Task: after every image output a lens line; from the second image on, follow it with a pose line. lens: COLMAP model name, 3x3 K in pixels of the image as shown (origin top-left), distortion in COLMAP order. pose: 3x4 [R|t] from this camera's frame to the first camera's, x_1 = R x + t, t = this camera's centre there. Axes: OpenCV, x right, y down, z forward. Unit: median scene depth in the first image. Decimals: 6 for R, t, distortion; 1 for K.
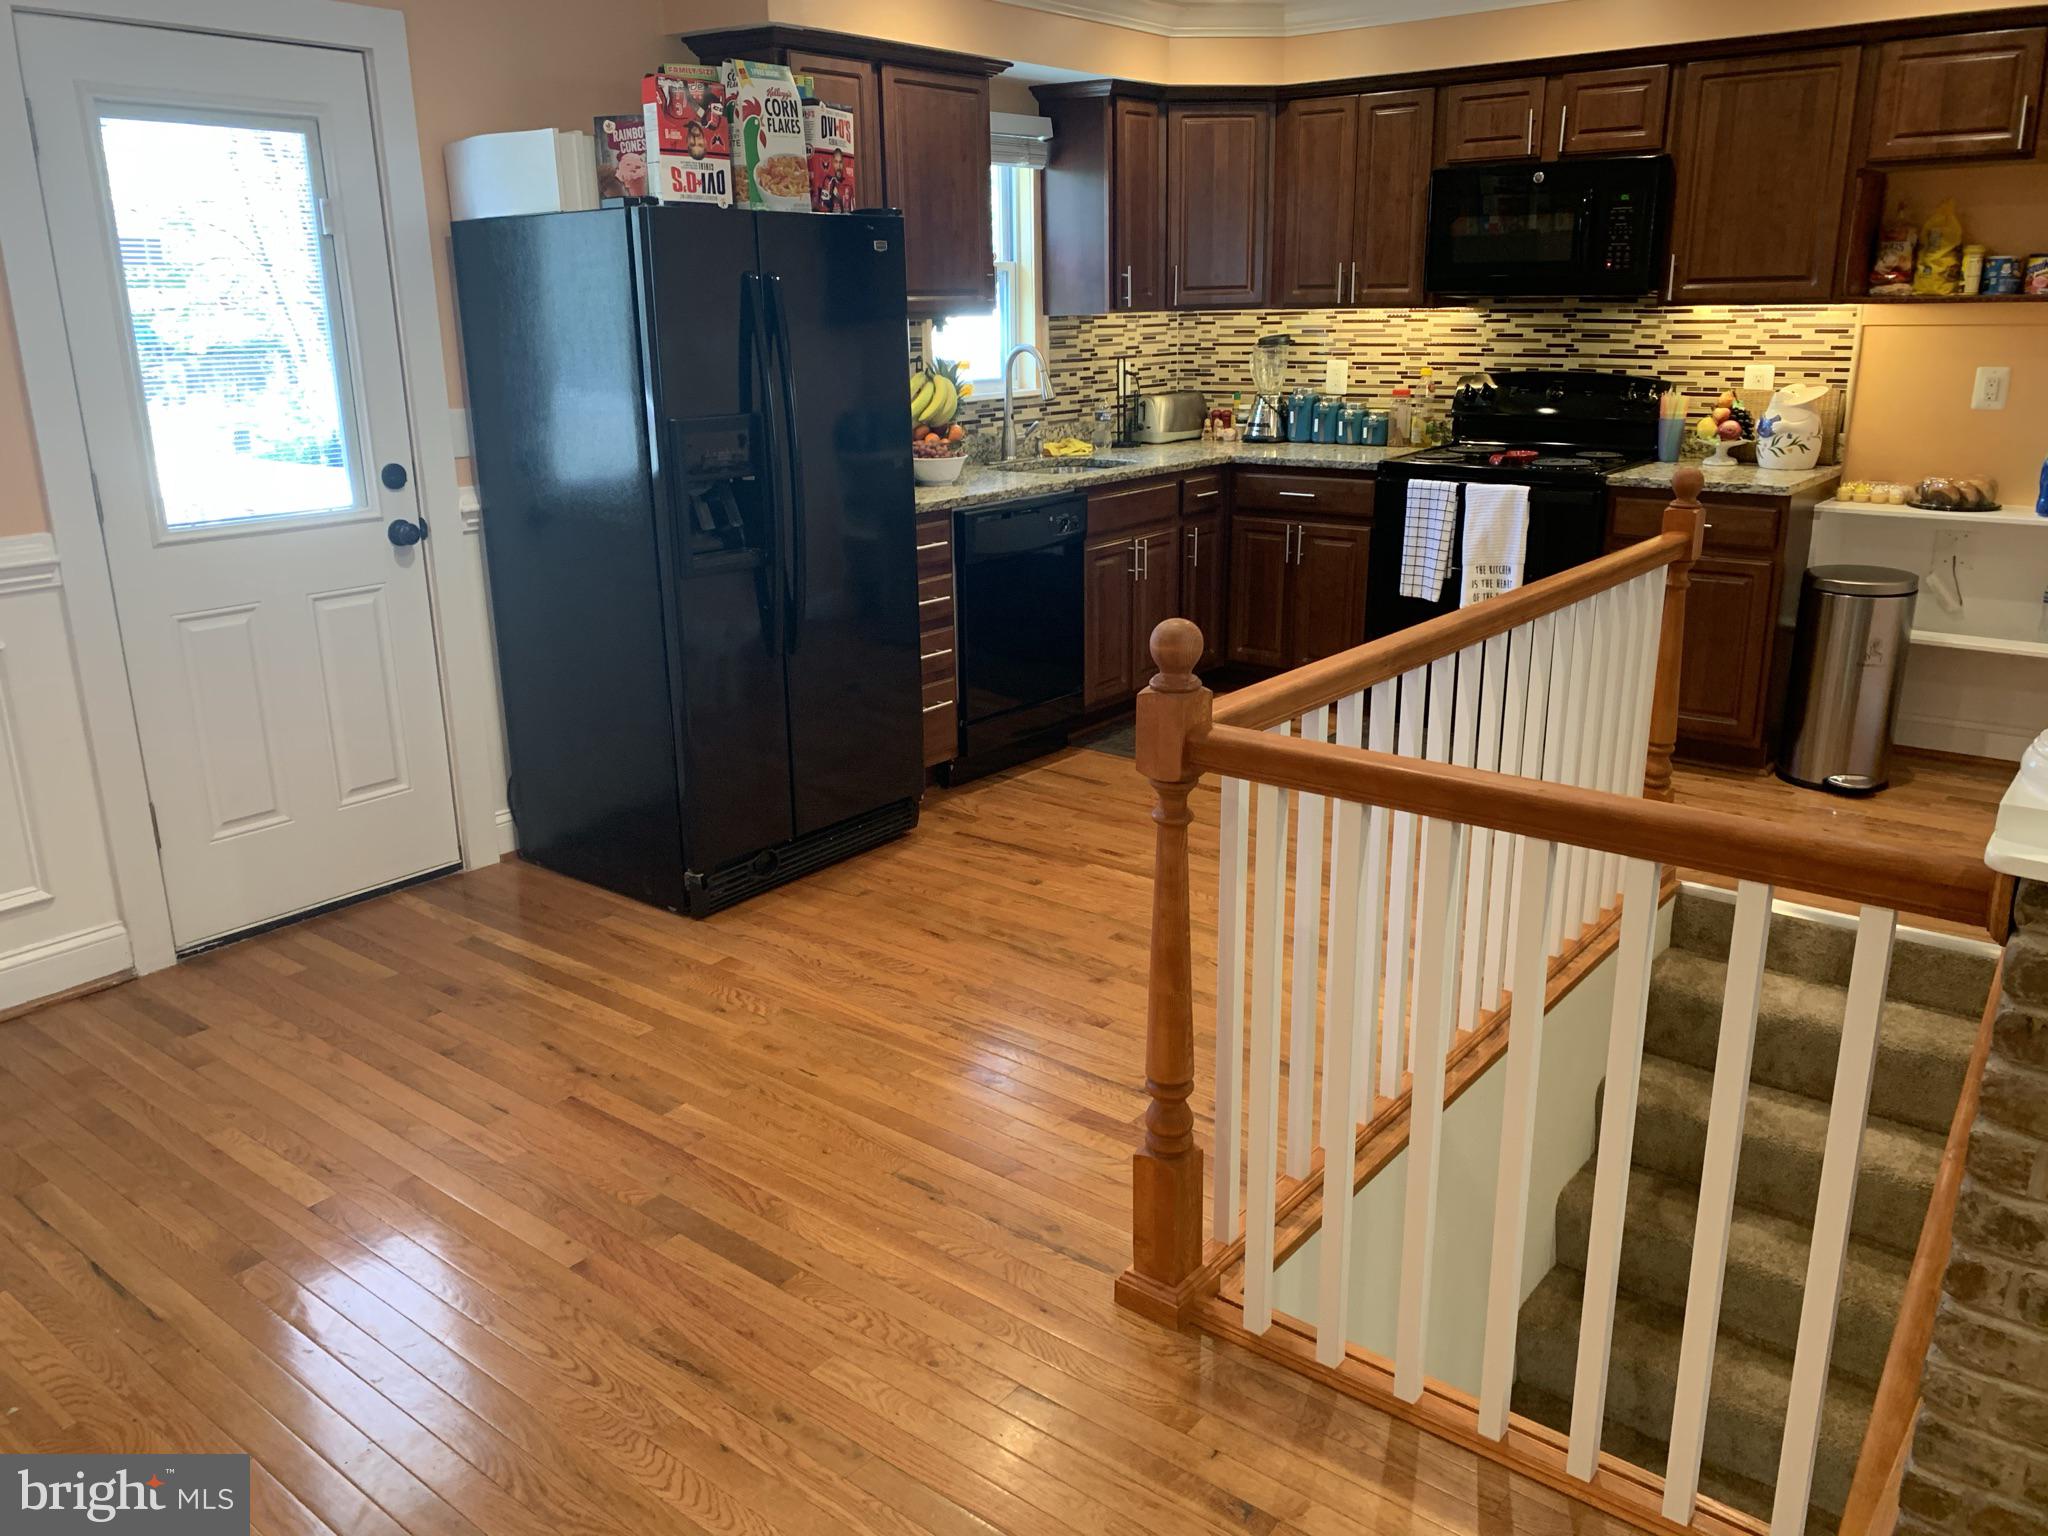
lens RADIAL K [[1555.3, 0, 1008.4], [0, 1555.3, 761.9], [0, 0, 1]] dist [0.035142, -0.039340]
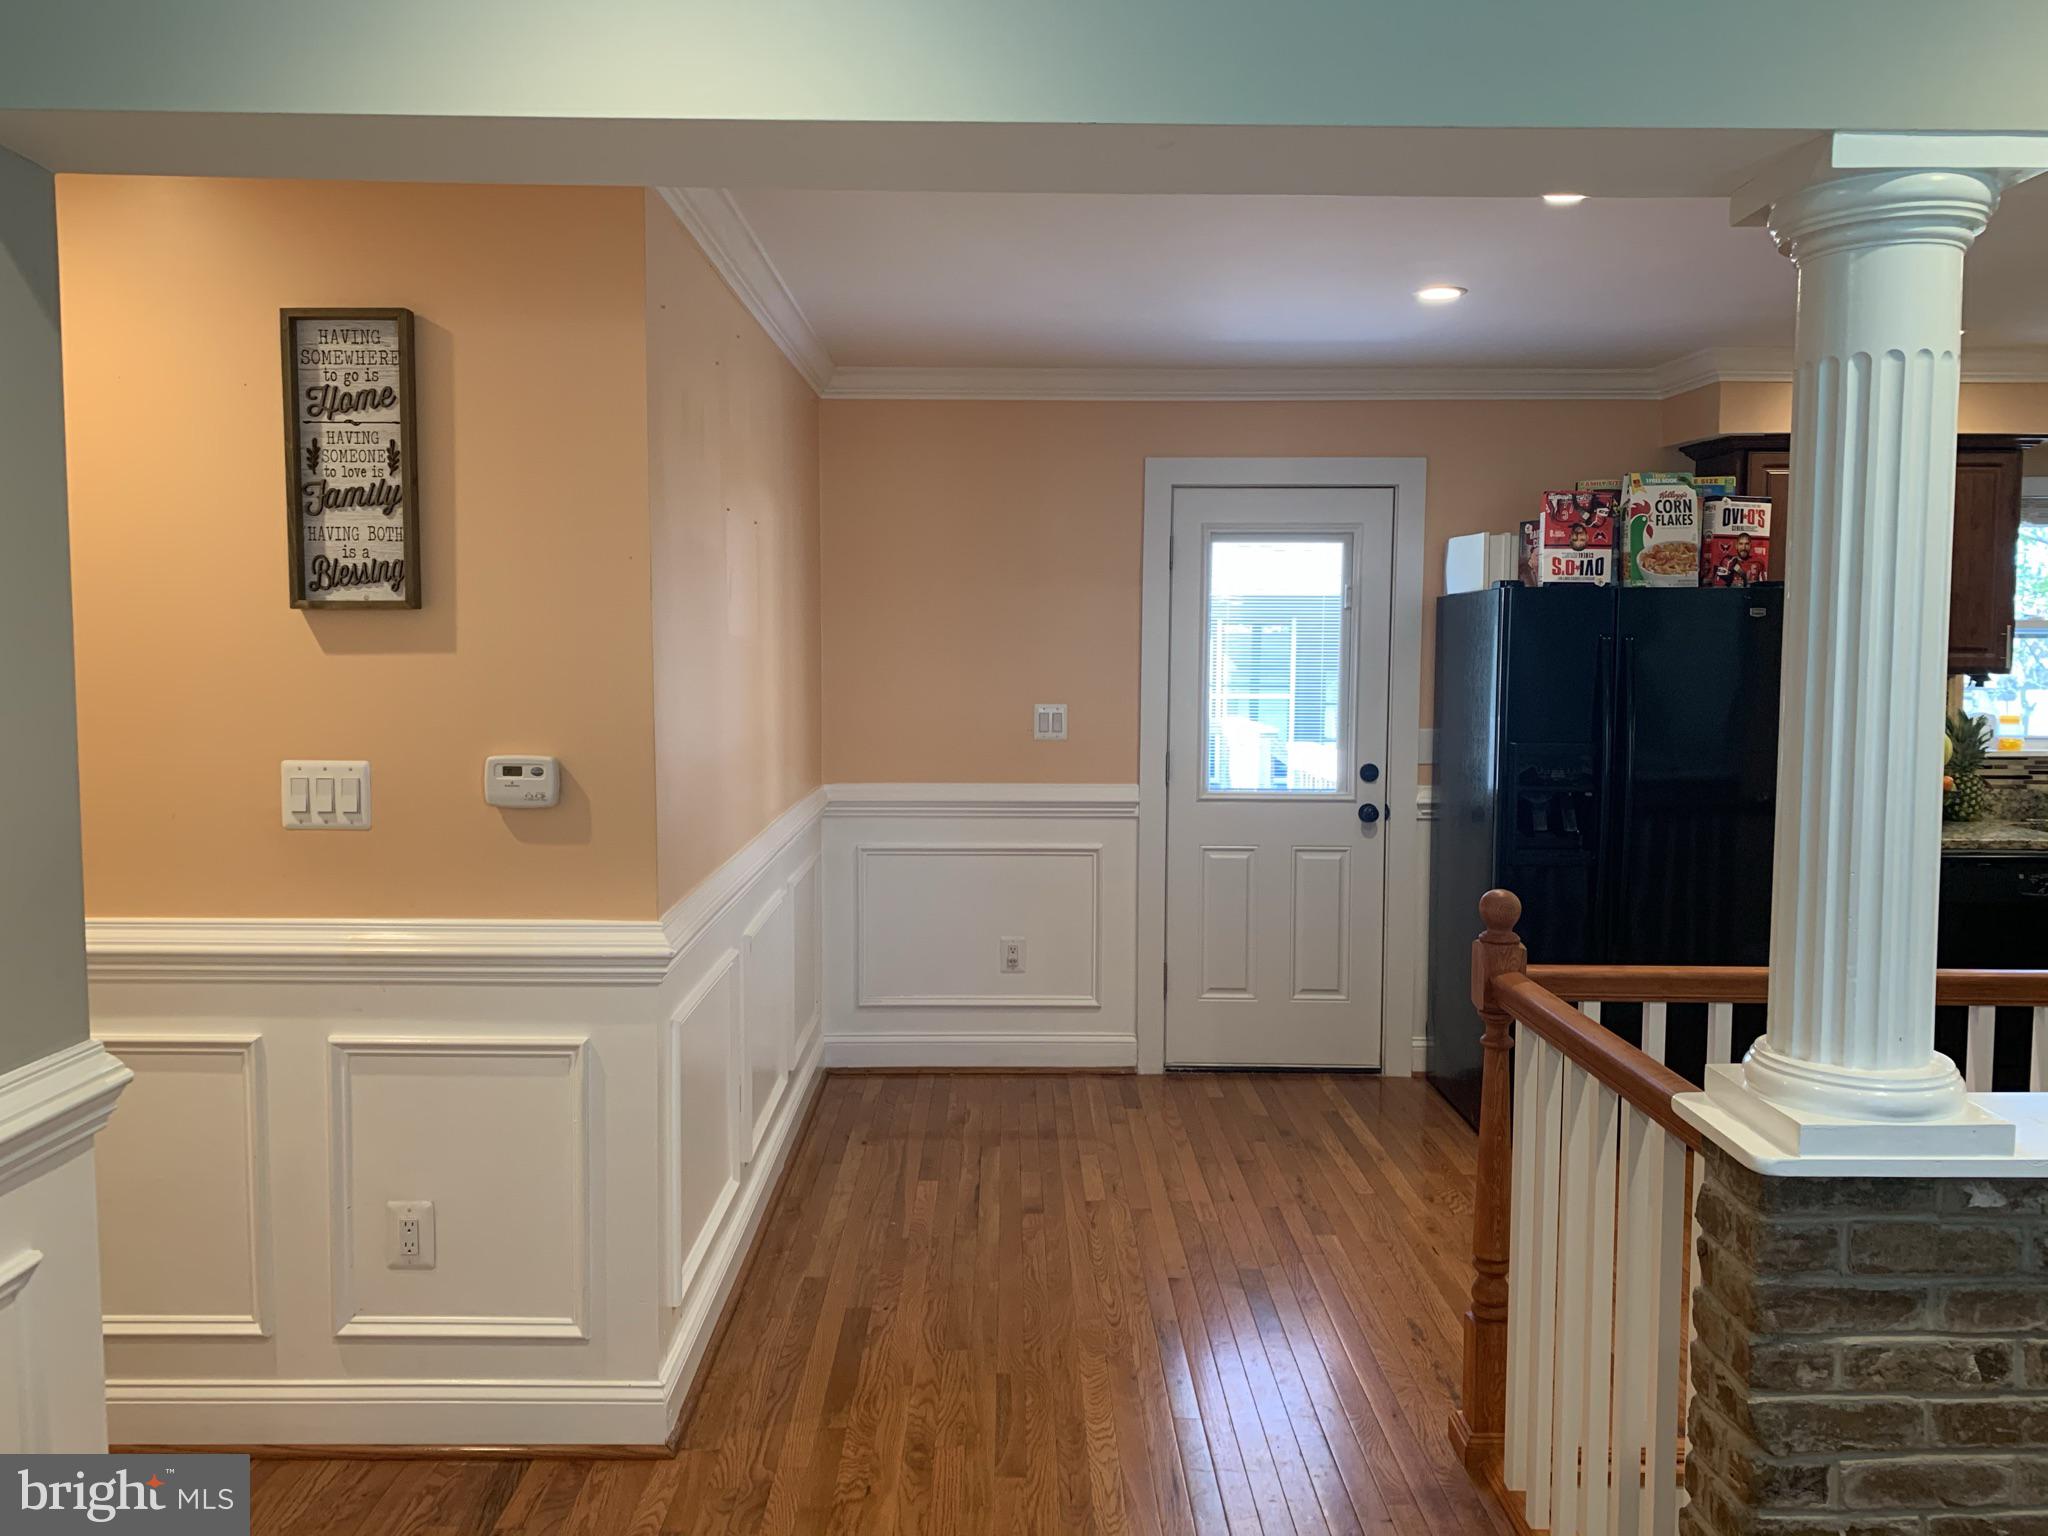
lens RADIAL K [[1553.3, 0, 1024.0], [0, 1553.3, 768.0], [0, 0, 1]] dist [0.103148, -0.213906]
pose [[0.634782, 0.076540, -0.768891, 0.399140], [-0.230966, 0.968383, -0.094283, 0.013080], [0.737365, 0.237437, 0.632390, -0.089014]]
